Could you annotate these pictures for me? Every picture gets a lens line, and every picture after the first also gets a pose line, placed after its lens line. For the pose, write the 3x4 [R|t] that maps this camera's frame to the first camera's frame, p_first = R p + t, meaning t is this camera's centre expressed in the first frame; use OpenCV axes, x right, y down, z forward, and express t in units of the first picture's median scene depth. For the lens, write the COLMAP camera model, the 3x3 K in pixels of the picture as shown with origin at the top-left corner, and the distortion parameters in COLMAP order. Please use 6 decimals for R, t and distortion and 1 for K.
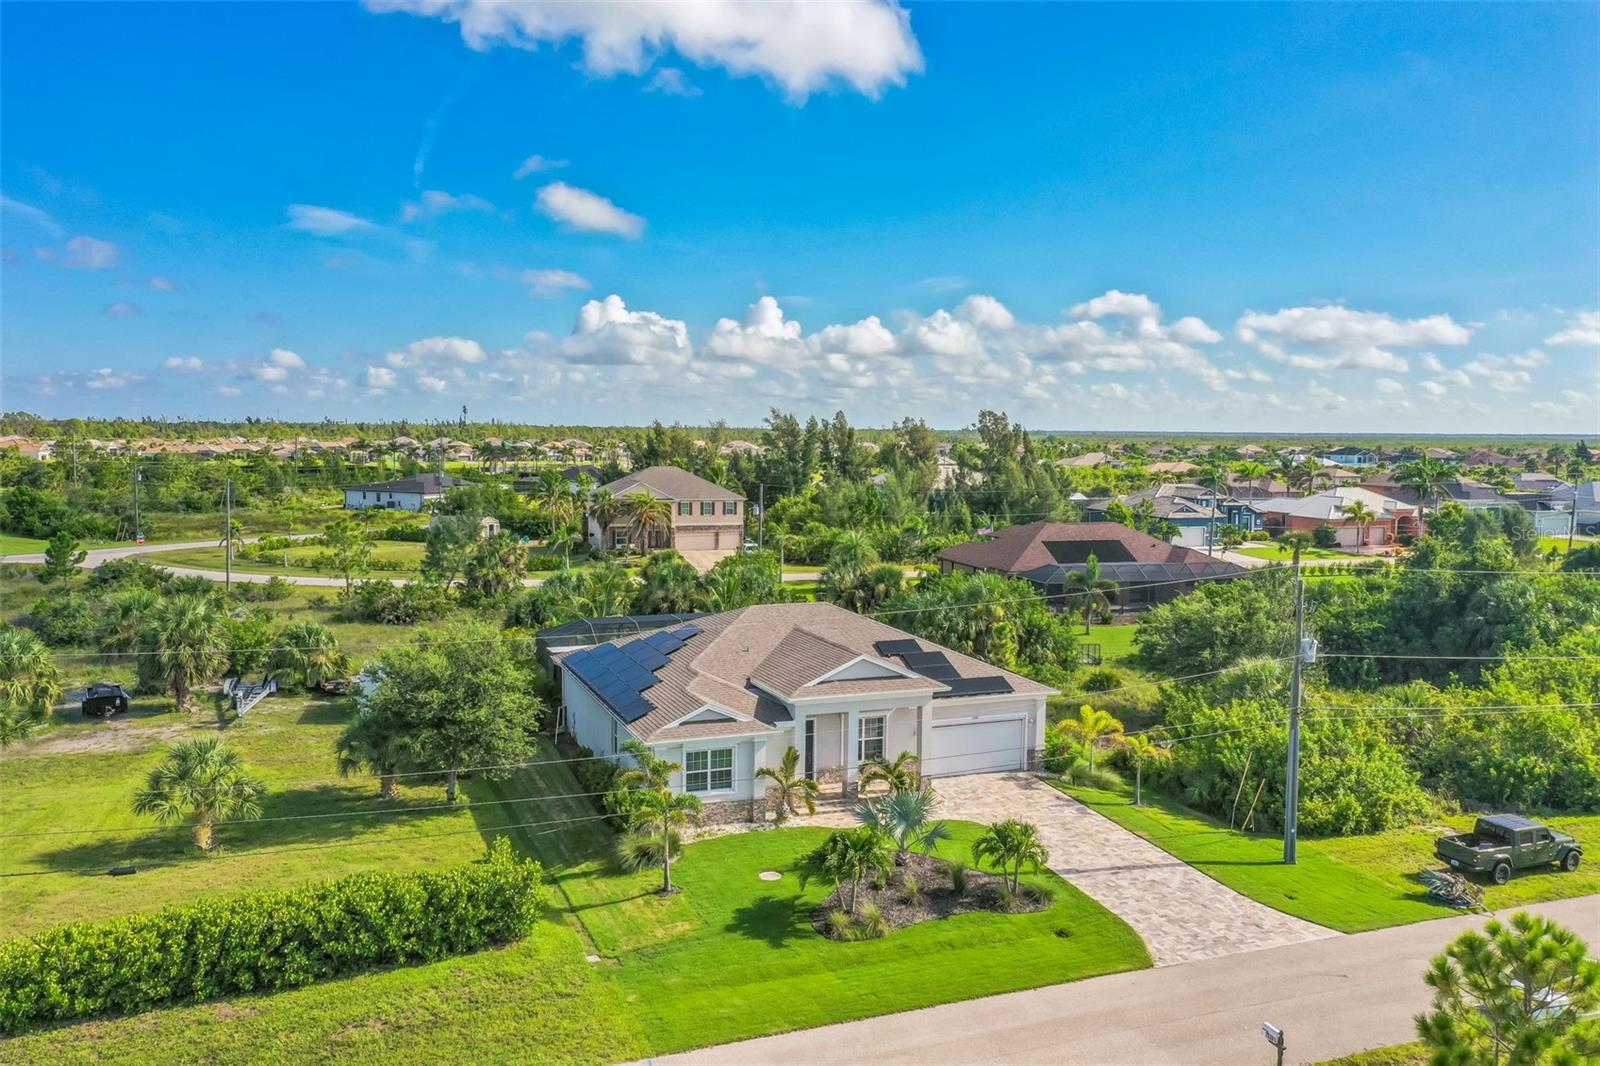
lens RADIAL K [[1281.2, 0, 839.7], [0, 1281.2, 597.0], [0, 0, 1]] dist [0.004047, 0.000976]
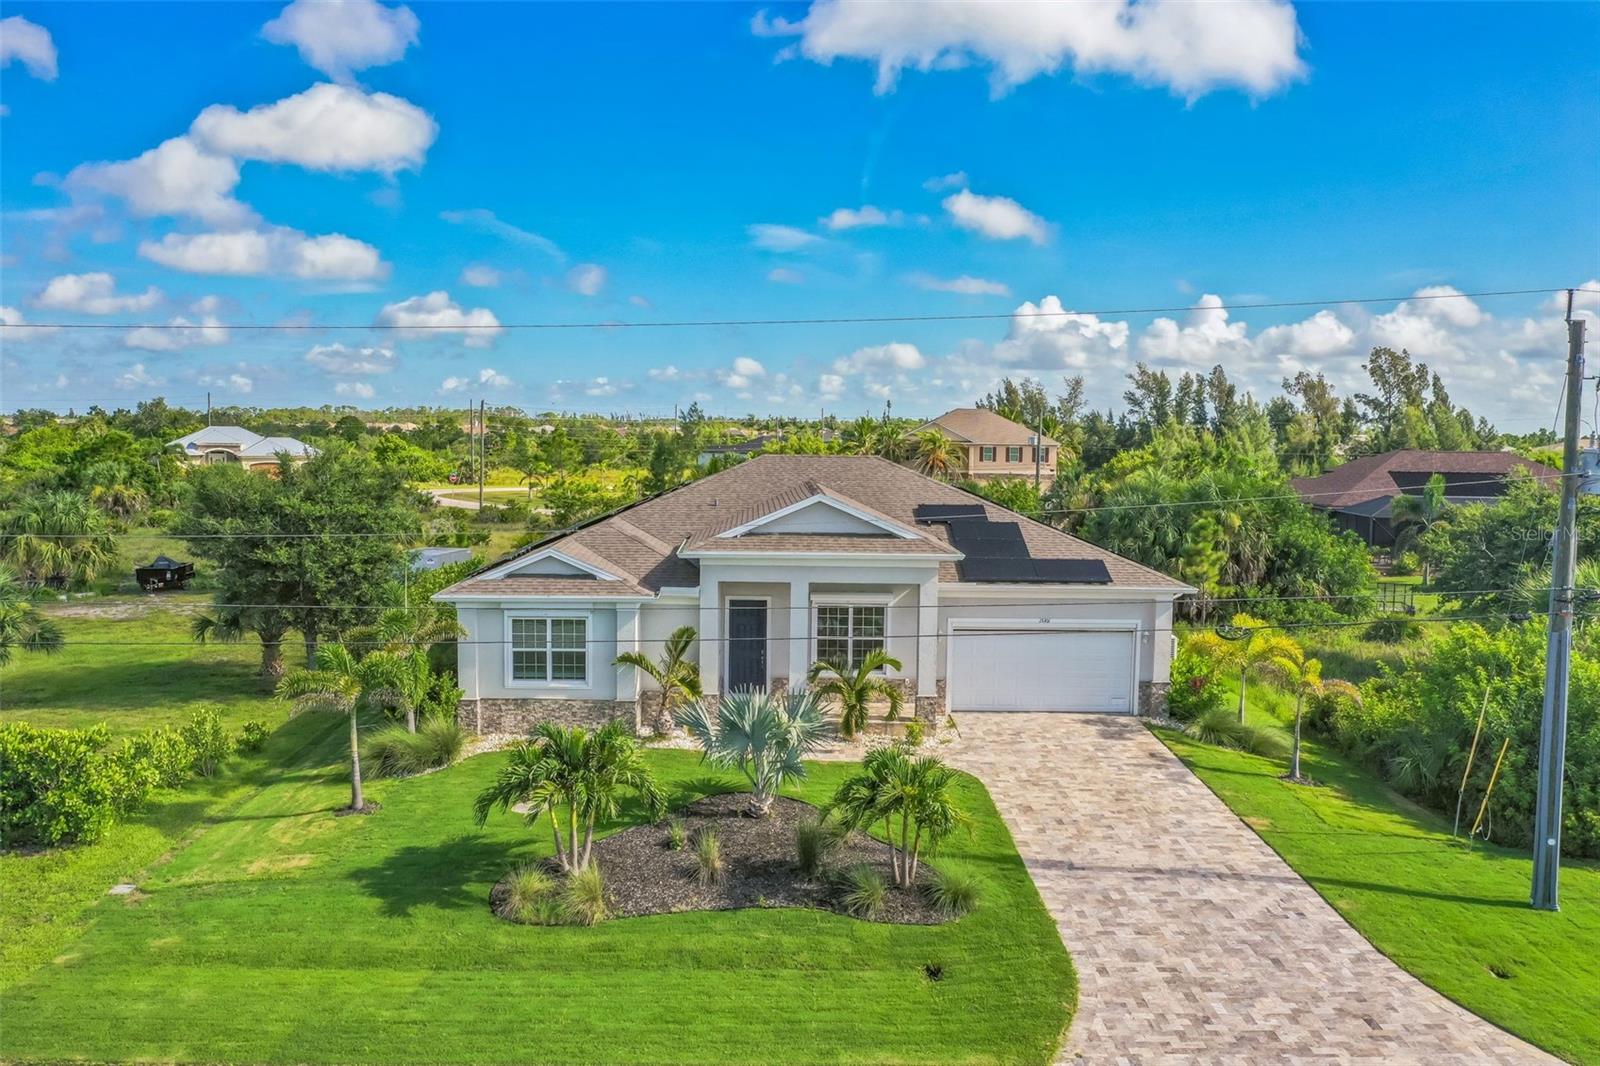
lens RADIAL K [[1267.1, 0, 800.0], [0, 1267.1, 533.0], [0, 0, 1]] dist [-0.009717, -0.005250]
pose [[0.928188, 0.024971, -0.371272, 0.249909], [-0.046067, 0.997782, -0.048060, 0.096434], [0.369249, 0.061712, 0.927279, 0.419900]]
